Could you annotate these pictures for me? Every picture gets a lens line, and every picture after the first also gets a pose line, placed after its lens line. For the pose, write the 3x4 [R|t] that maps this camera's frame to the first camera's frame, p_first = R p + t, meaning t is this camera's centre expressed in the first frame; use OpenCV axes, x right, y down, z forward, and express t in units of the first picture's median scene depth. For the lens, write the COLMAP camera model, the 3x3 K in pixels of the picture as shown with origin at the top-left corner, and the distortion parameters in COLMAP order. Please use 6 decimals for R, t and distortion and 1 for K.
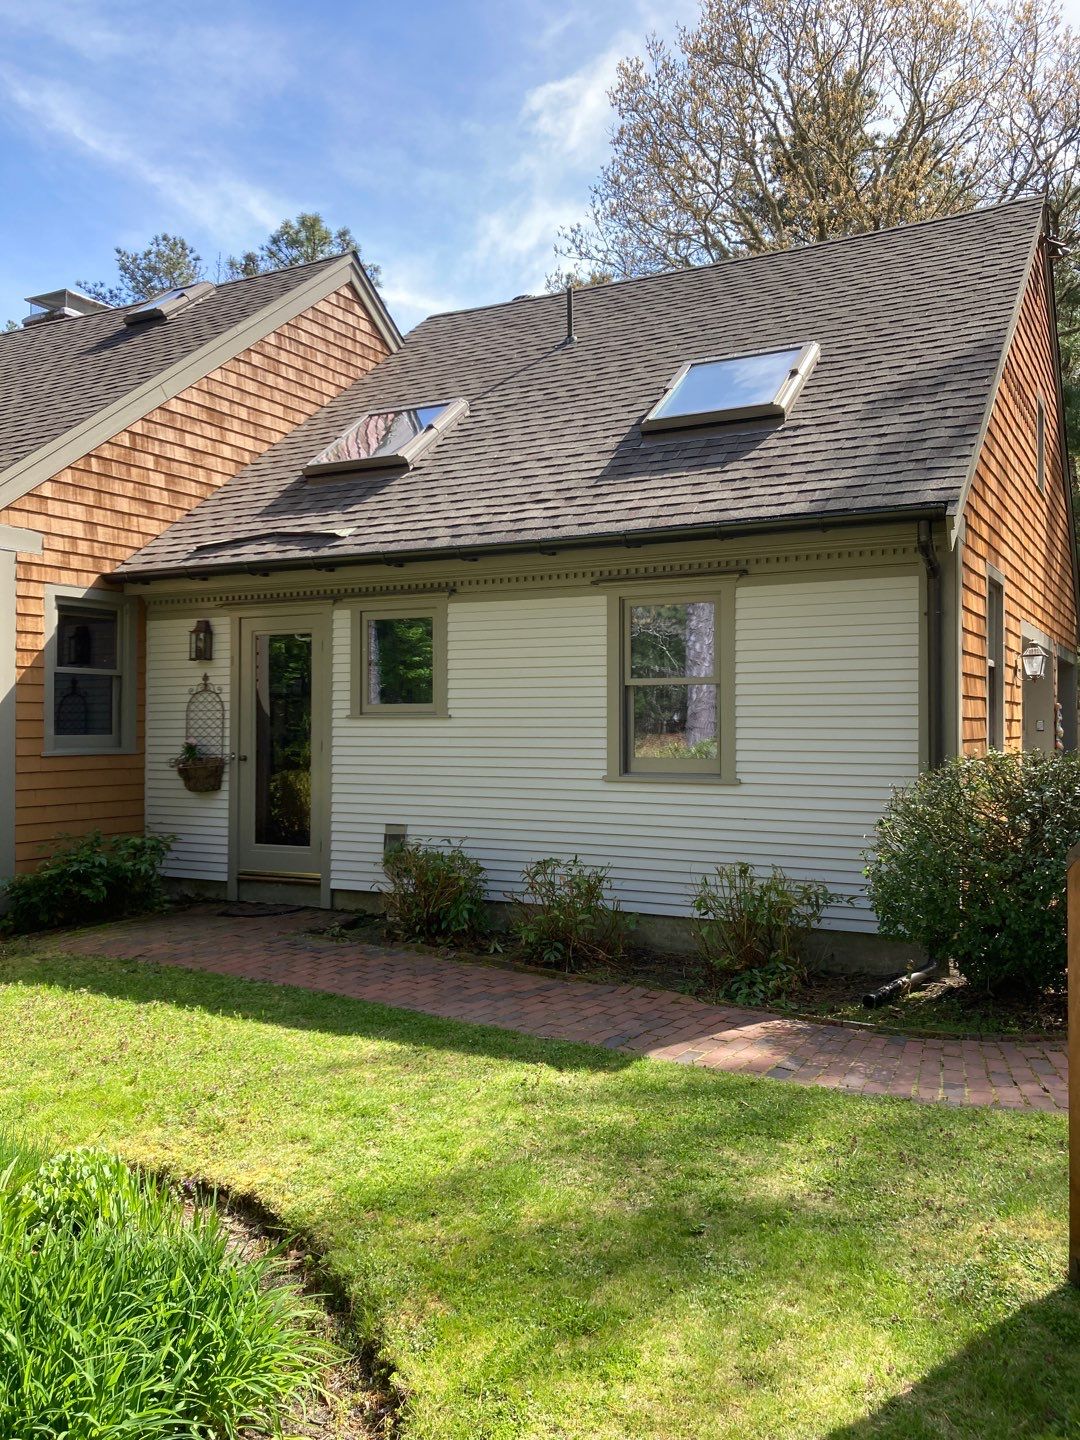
lens RADIAL K [[1211.9, 0, 607.5], [0, 1211.9, 715.5], [0, 0, 1]] dist [-0.055217, 0.186667]
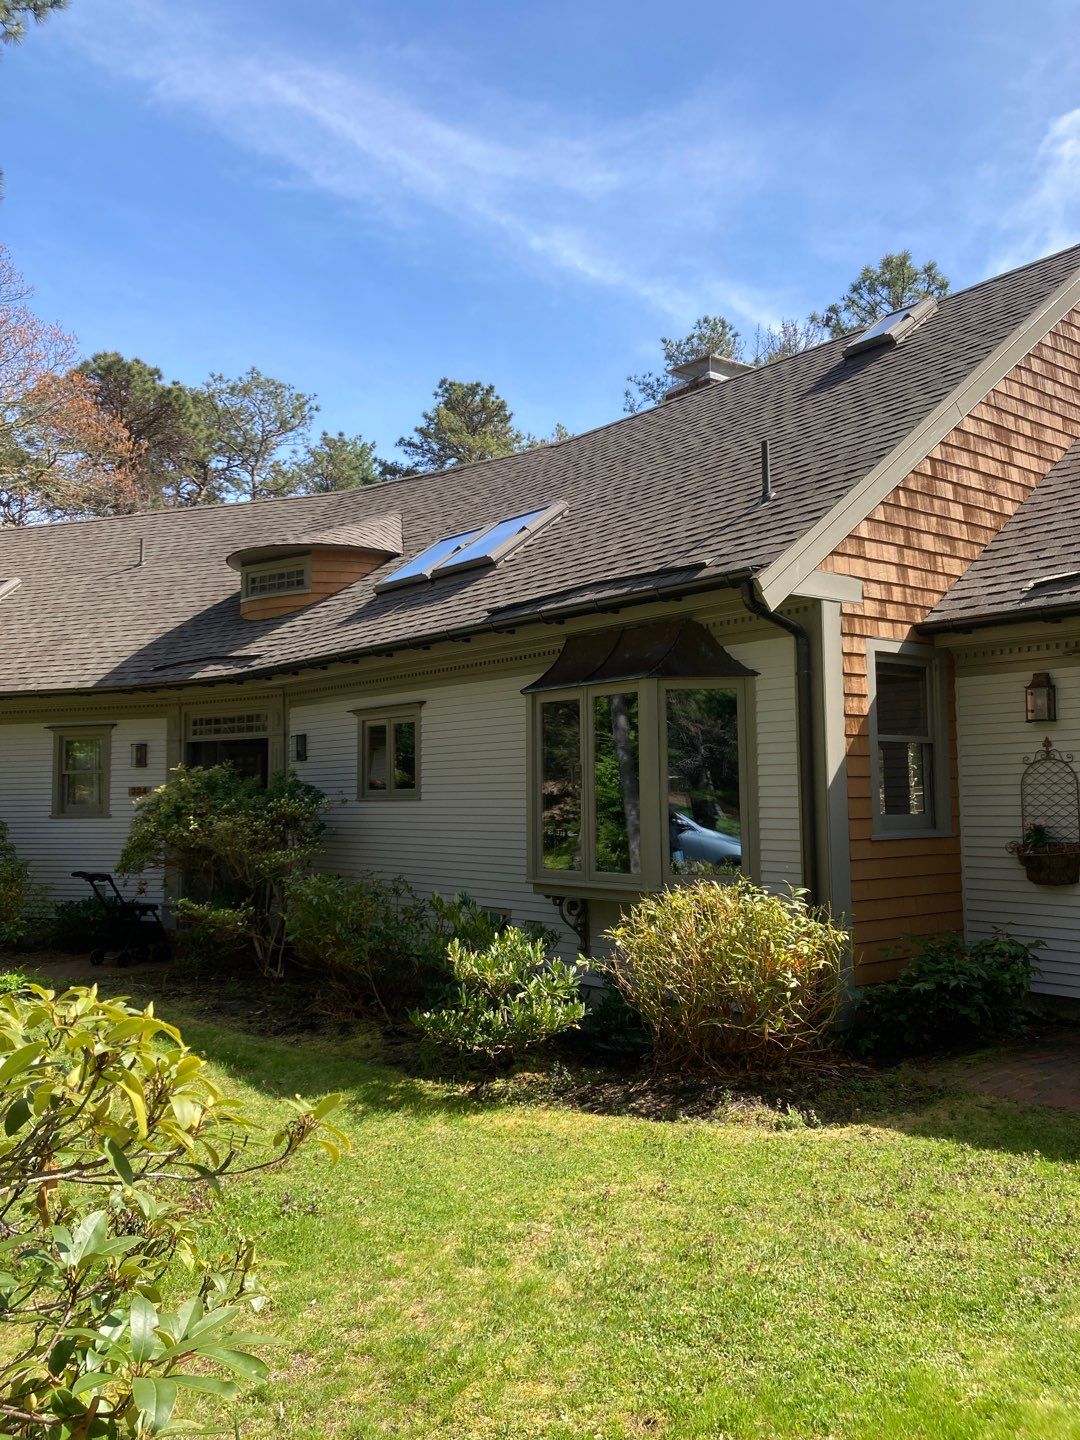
lens RADIAL K [[1165.4, 0, 540.7], [0, 1165.4, 713.2], [0, 0, 1]] dist [0.013559, 0.000875]
pose [[0.921902, -0.035634, -0.385782, -0.339420], [0.012770, 0.998015, -0.061669, -0.007304], [0.387213, 0.051927, 0.920527, 0.142355]]
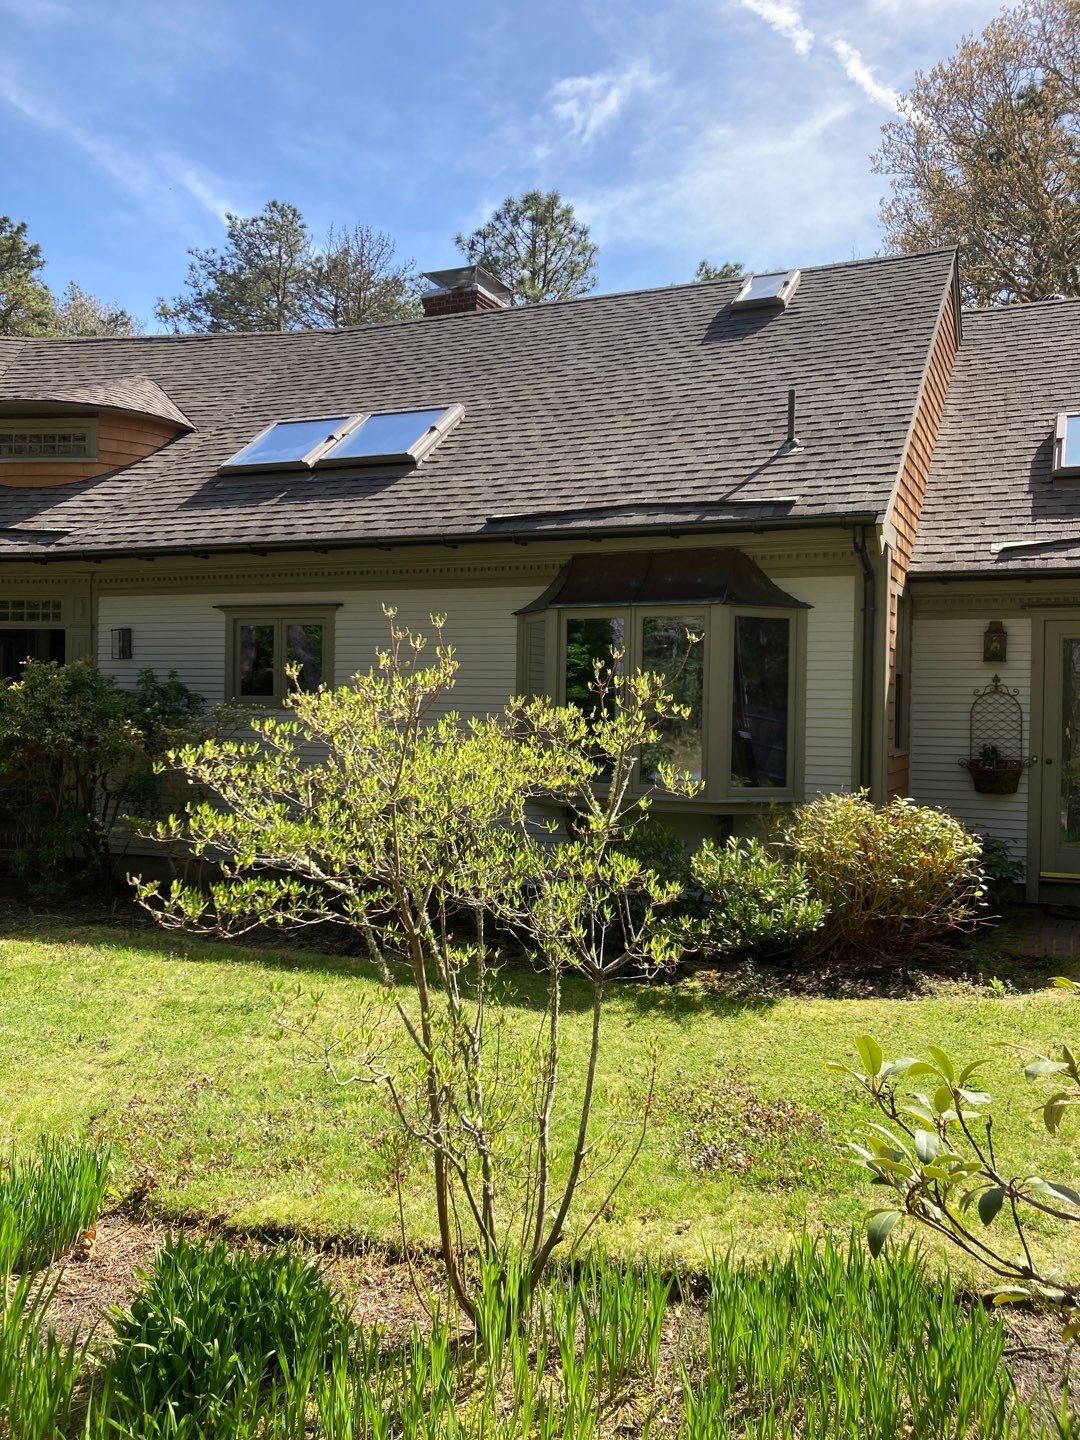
lens RADIAL K [[1165.4, 0, 540.7], [0, 1165.4, 713.2], [0, 0, 1]] dist [0.013559, 0.000875]
pose [[0.996403, 0.018618, 0.082676, -0.778468], [-0.019982, 0.999677, 0.015700, -0.010884], [-0.082357, -0.017295, 0.996453, 0.069040]]
